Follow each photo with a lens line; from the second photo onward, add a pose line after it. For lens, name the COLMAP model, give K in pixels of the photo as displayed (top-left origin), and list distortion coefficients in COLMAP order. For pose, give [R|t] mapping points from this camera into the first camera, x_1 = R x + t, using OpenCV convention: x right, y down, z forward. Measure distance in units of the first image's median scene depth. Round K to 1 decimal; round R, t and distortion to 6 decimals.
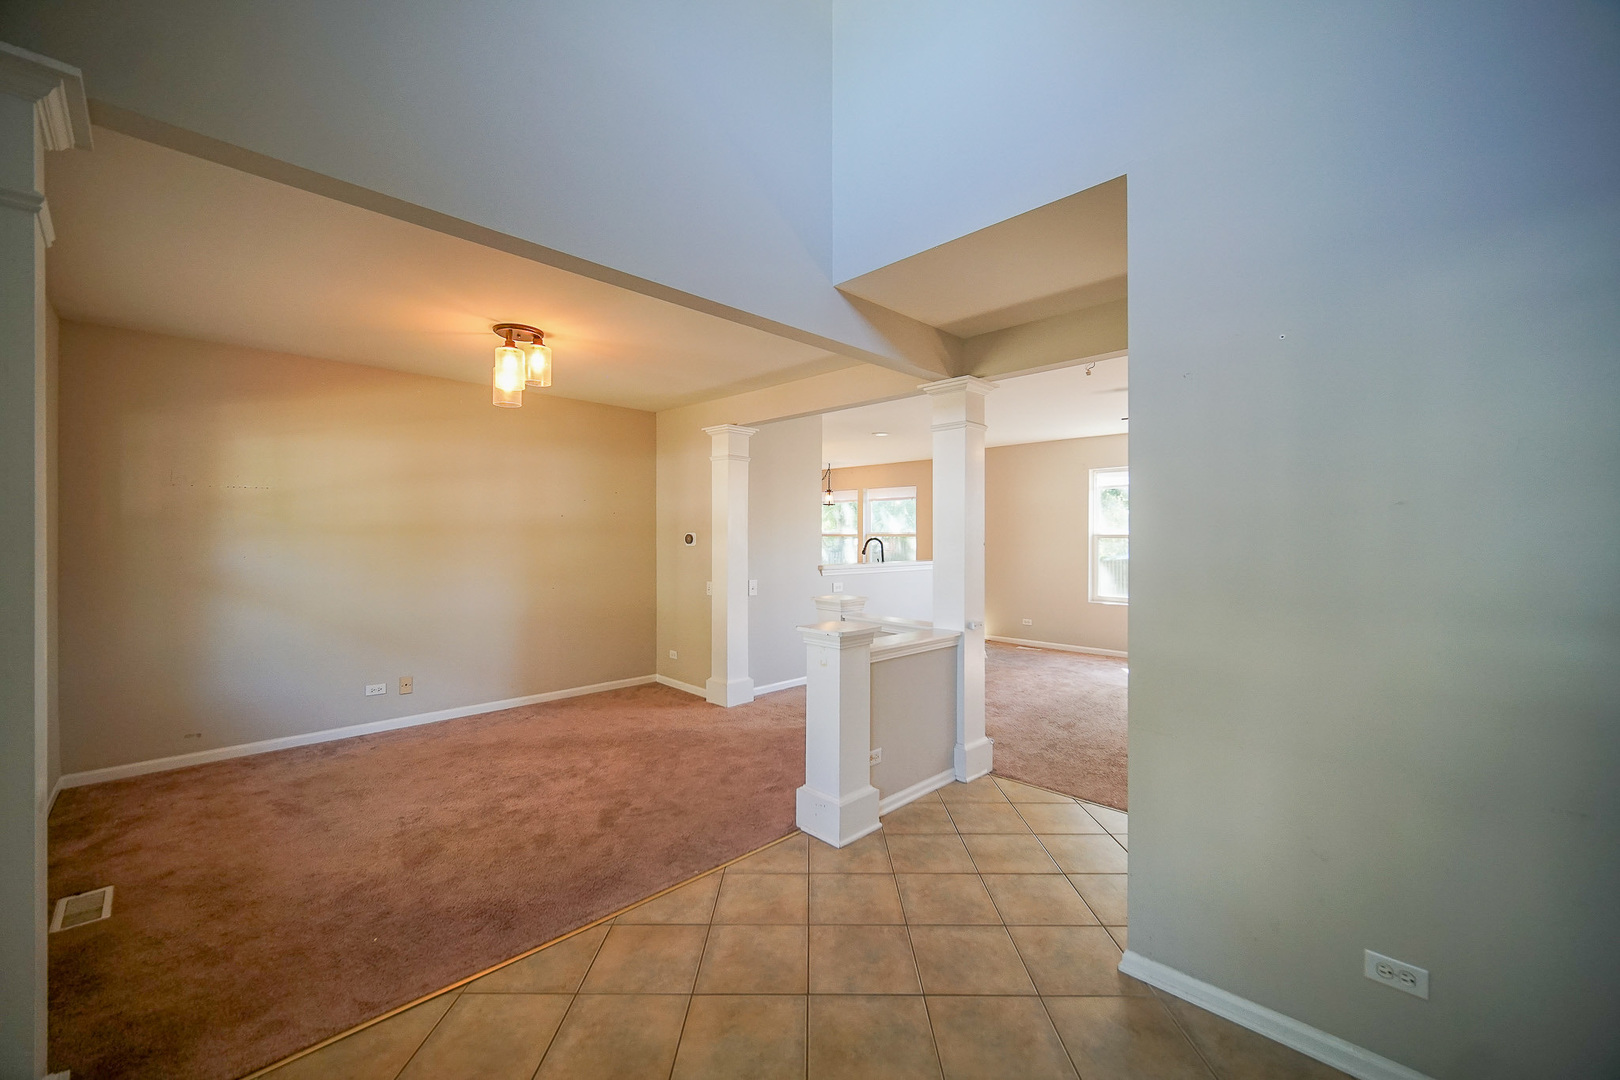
lens RADIAL K [[641.6, 0, 808.6], [0, 641.6, 537.9], [0, 0, 1]] dist [-0.000249, 0.000069]
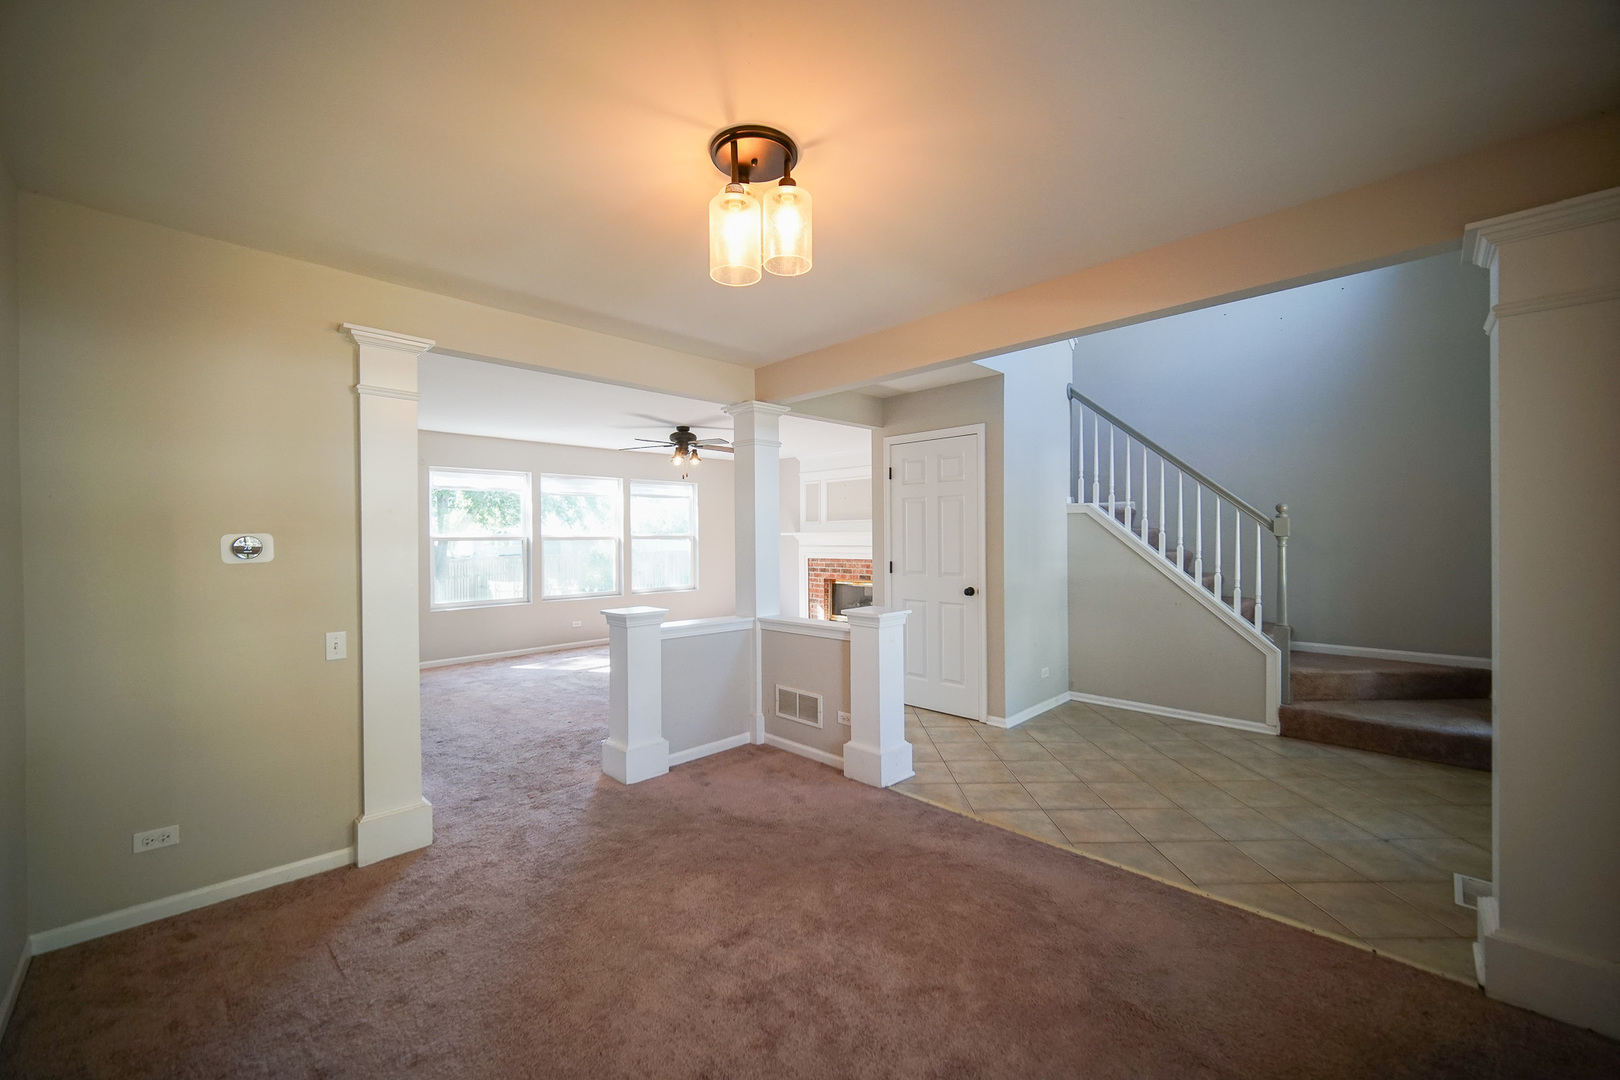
lens RADIAL K [[641.6, 0, 808.6], [0, 641.6, 537.9], [0, 0, 1]] dist [-0.000249, 0.000069]
pose [[-0.004388, -0.003098, 0.999986, -0.766617], [0.010823, 0.999936, 0.003145, -0.002922], [-0.999932, 0.010837, -0.004354, 0.743007]]
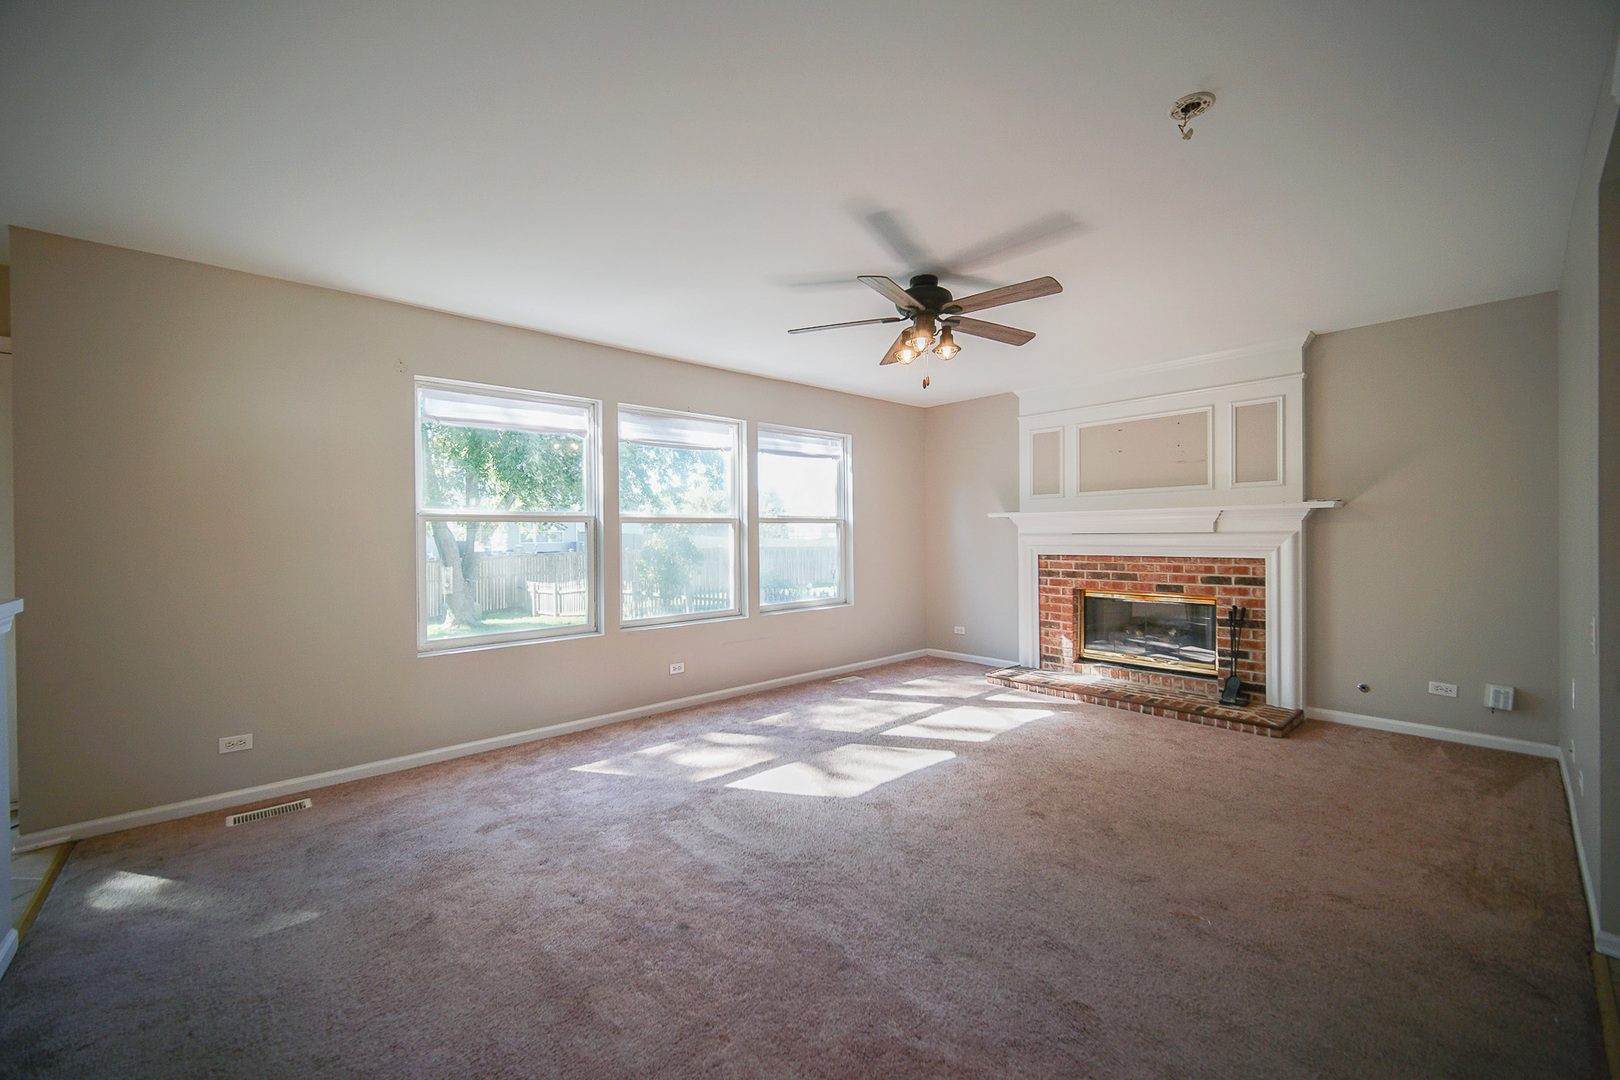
lens RADIAL K [[641.6, 0, 808.6], [0, 641.6, 537.9], [0, 0, 1]] dist [-0.000249, 0.000069]
pose [[0.046503, -0.007260, 0.998892, -0.026547], [0.012675, 0.999897, 0.006677, 0.020488], [-0.998838, 0.012350, 0.046590, 1.106142]]
